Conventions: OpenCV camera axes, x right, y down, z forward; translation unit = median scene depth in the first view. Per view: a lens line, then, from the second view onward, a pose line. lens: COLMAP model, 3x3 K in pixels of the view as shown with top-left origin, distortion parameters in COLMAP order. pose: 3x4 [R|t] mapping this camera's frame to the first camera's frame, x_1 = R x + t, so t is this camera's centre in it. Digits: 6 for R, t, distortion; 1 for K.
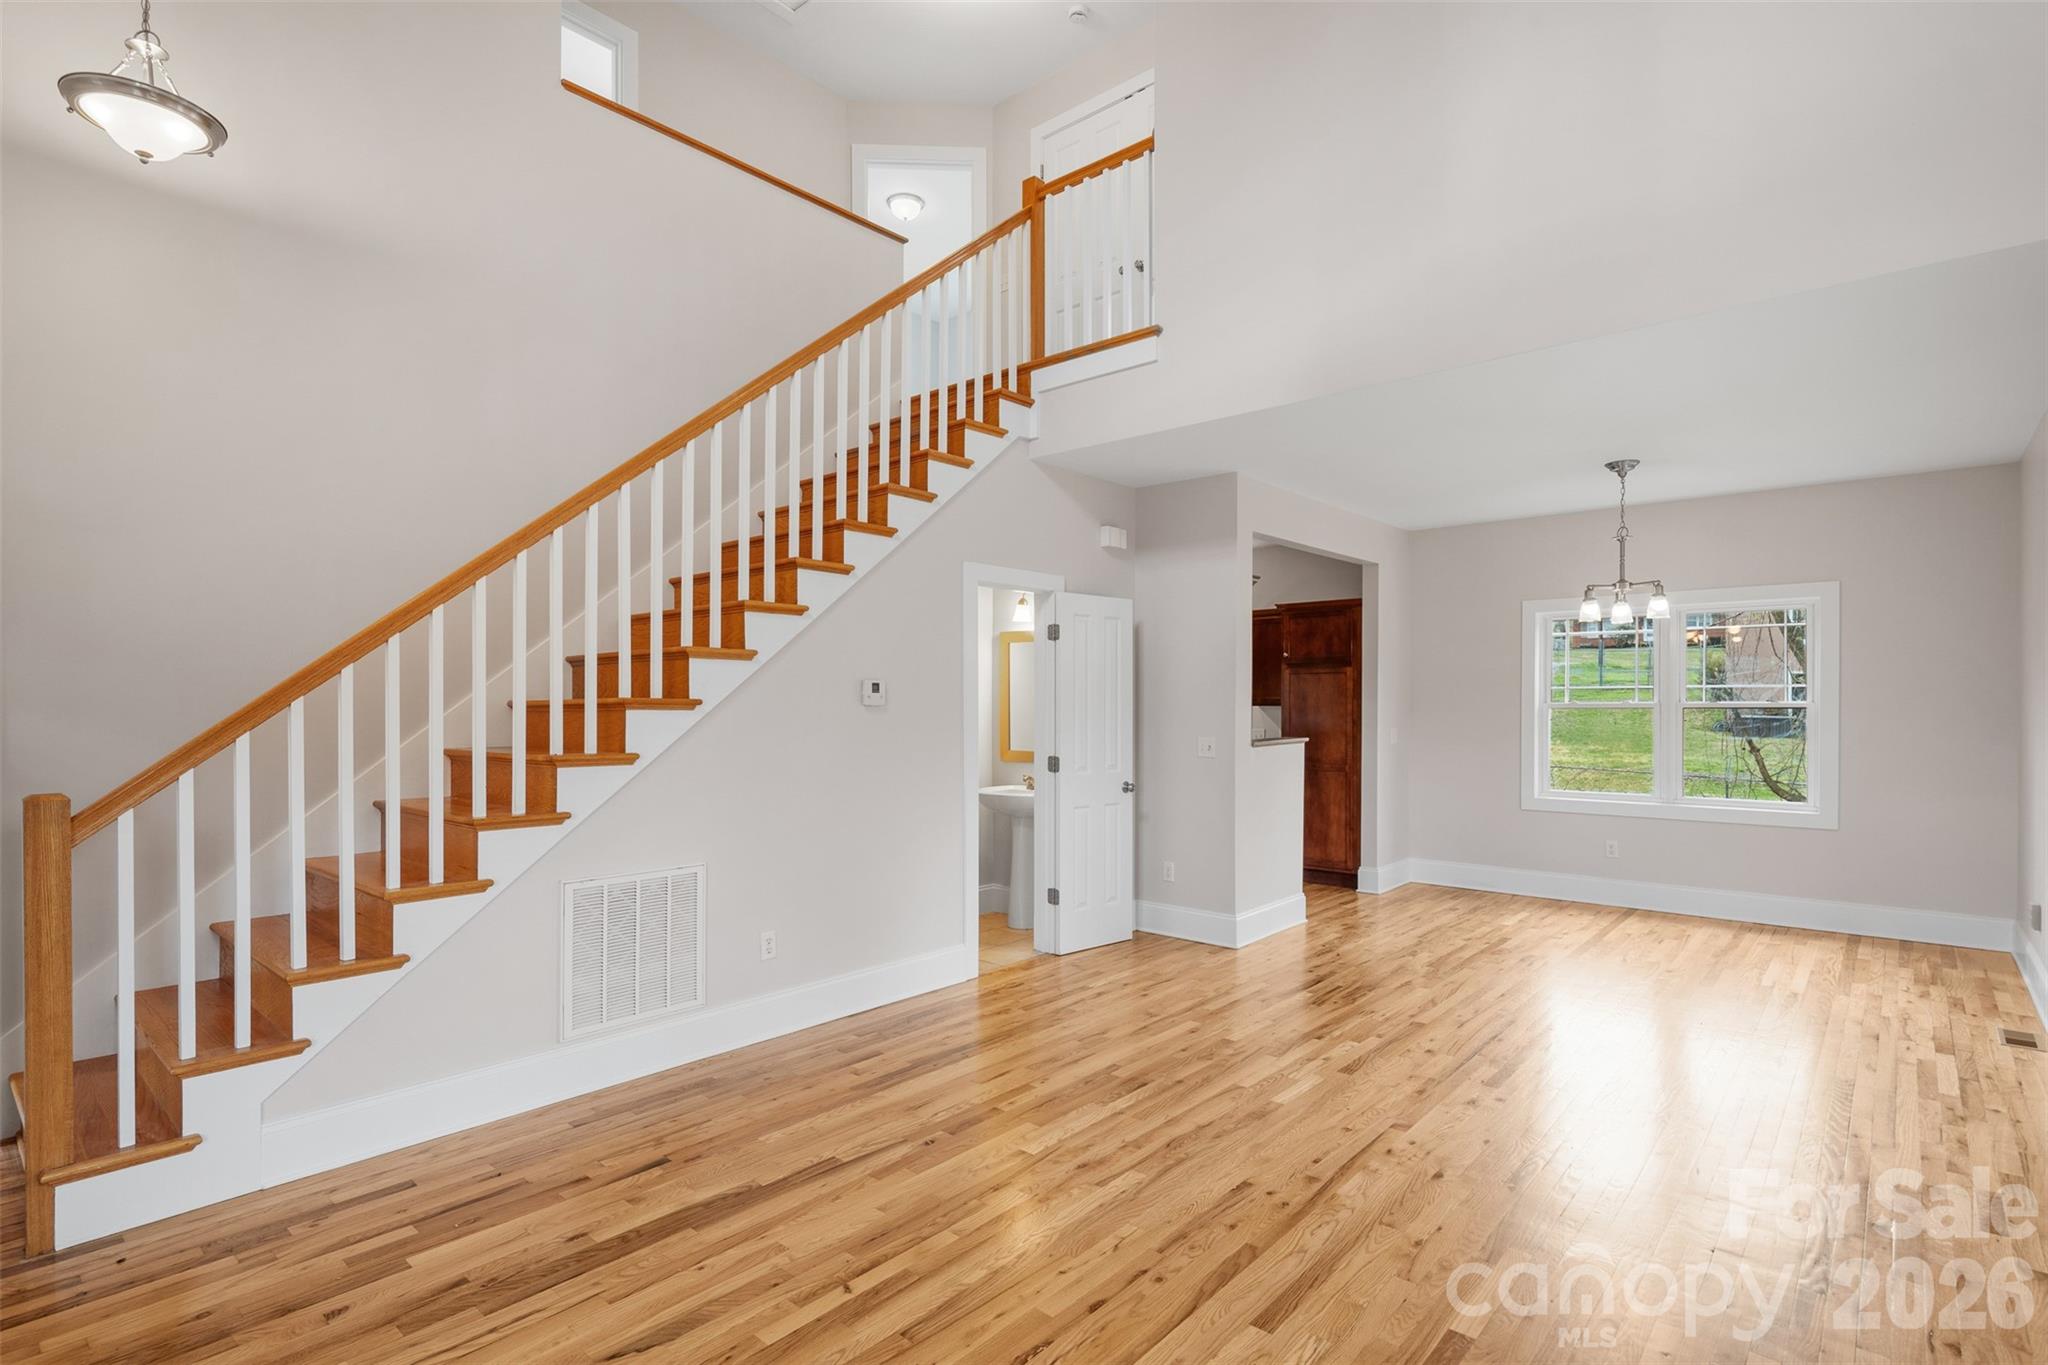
lens RADIAL K [[993.2, 0, 1027.3], [0, 993.2, 698.4], [0, 0, 1]] dist [0.007989, -0.003150]
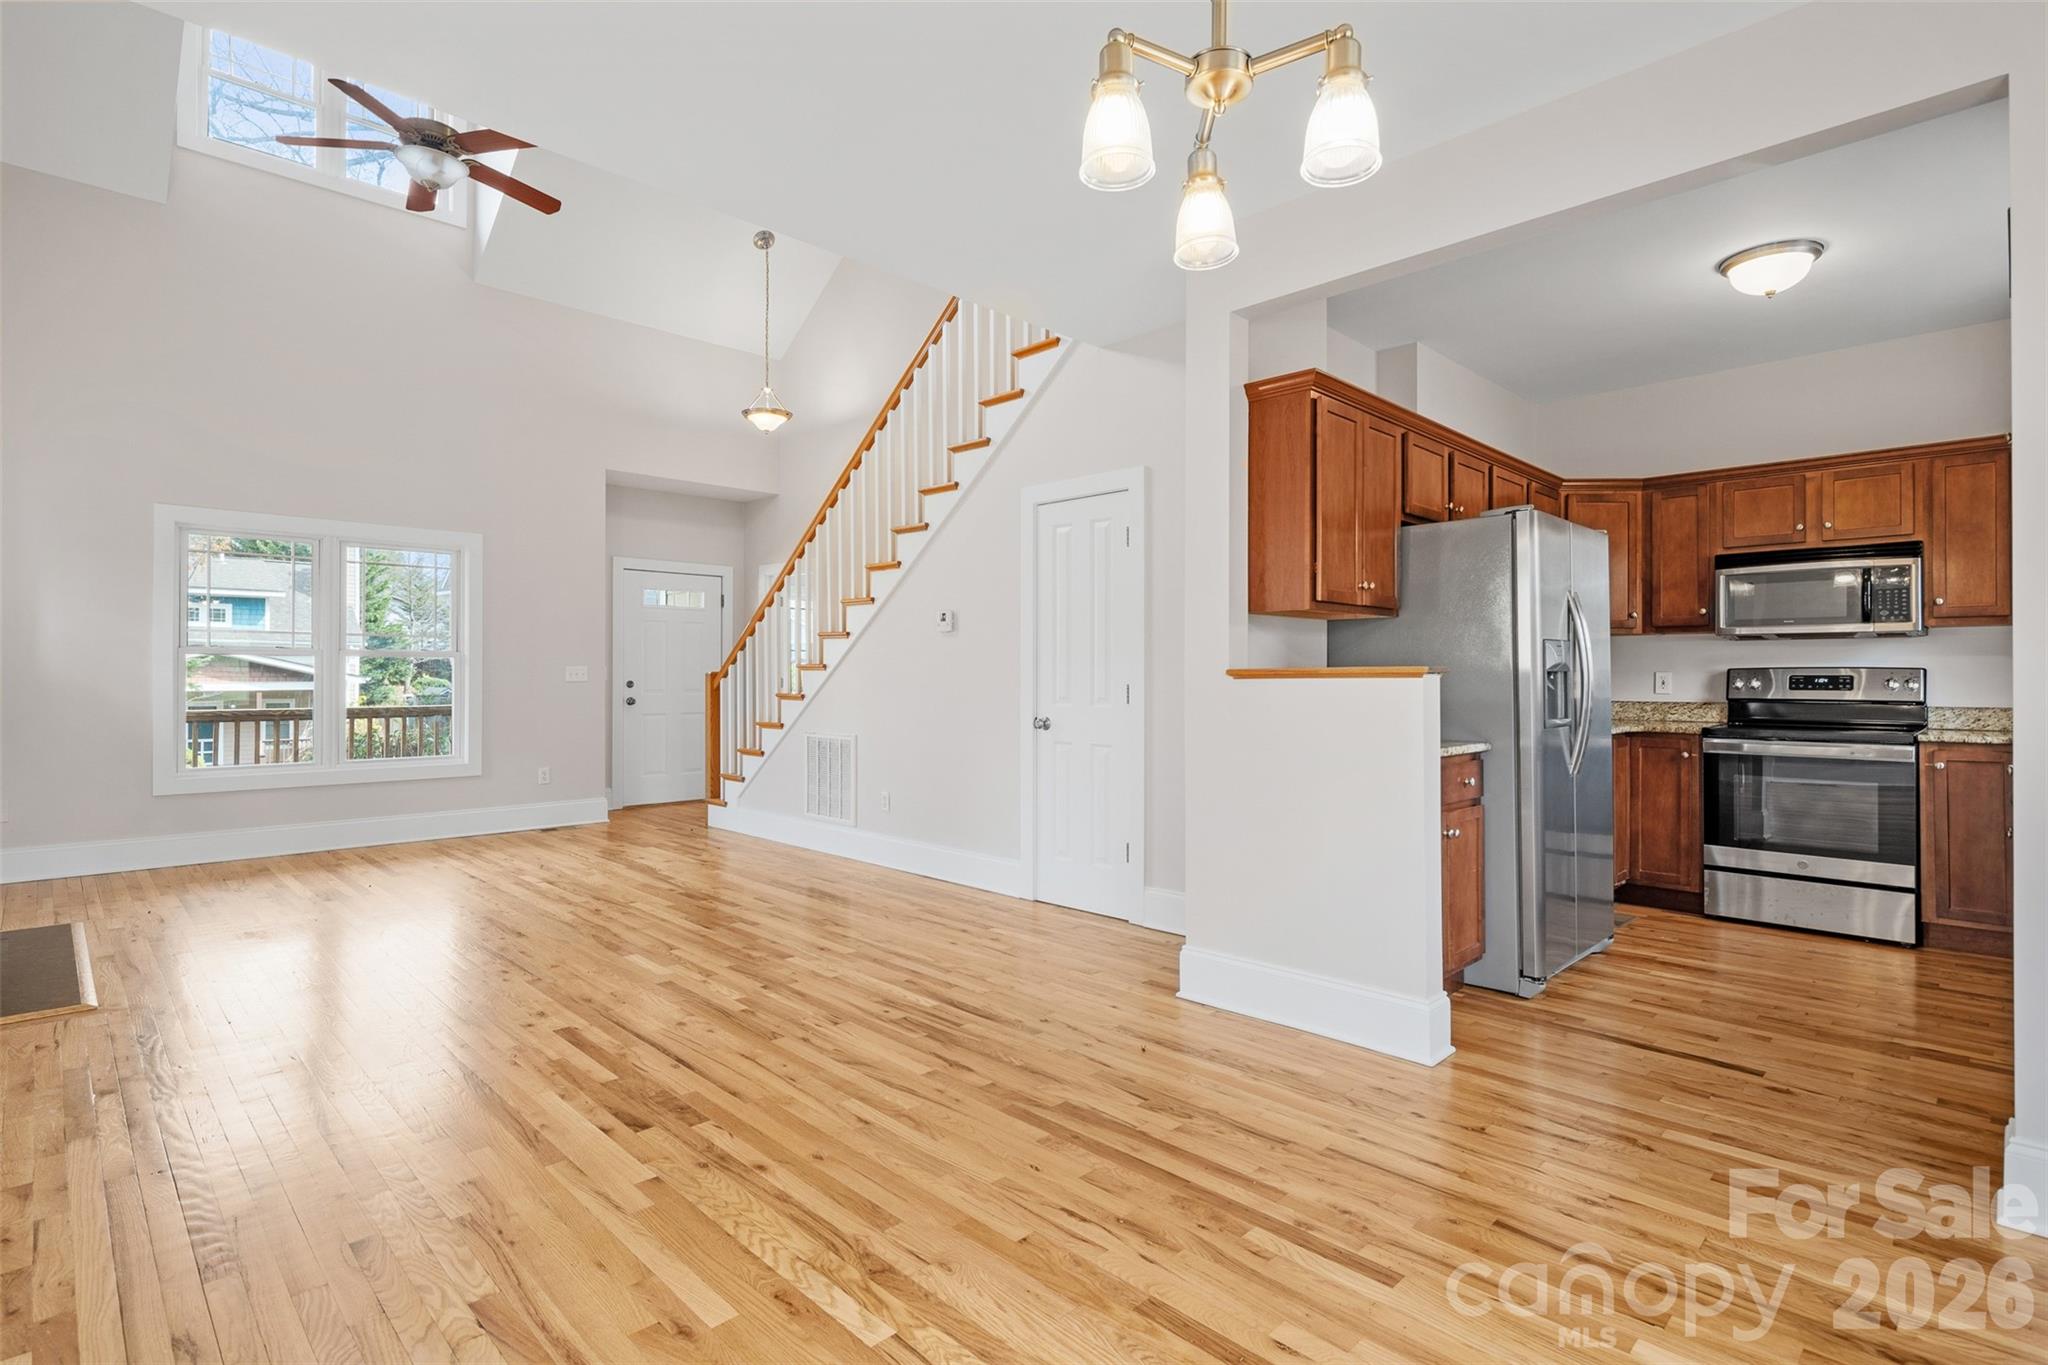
lens RADIAL K [[993.2, 0, 1014.1], [0, 993.2, 668.3], [0, 0, 1]] dist [0.007989, -0.003150]
pose [[-0.072293, -0.006403, -0.997363, 1.038253], [0.000550, 0.999979, -0.006460, 0.056959], [0.997383, -0.001015, -0.072288, 1.148793]]
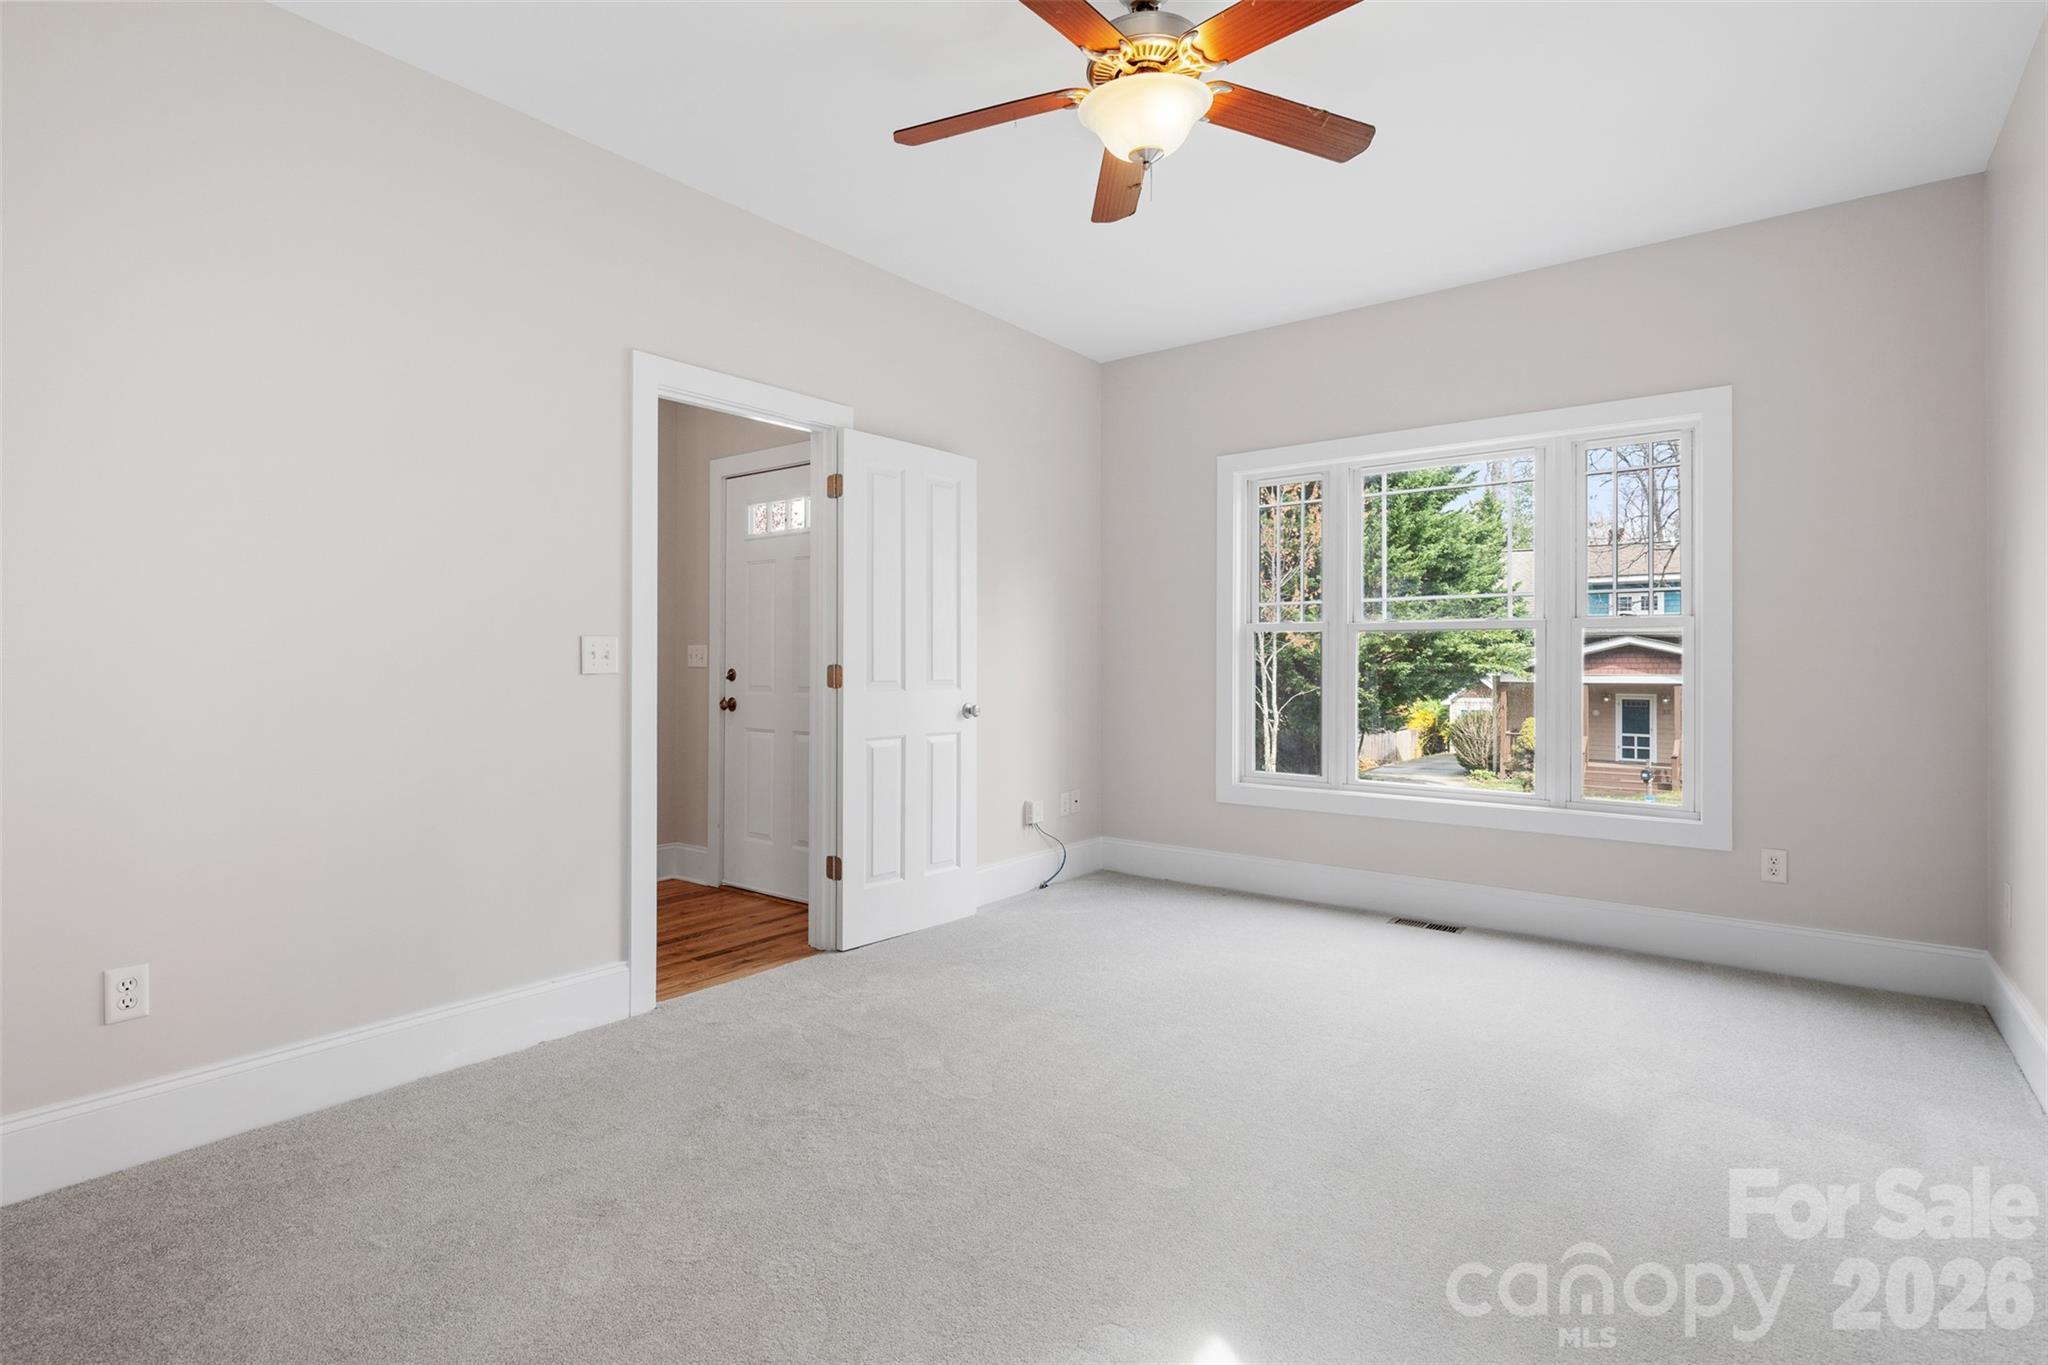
lens RADIAL K [[993.2, 0, 1025.4], [0, 993.2, 669.2], [0, 0, 1]] dist [0.007989, -0.003150]
pose [[-0.998329, -0.009343, -0.057031, -0.960967], [-0.009855, 0.999914, 0.008706, 0.055633], [0.056945, 0.009253, -0.998334, 1.382859]]
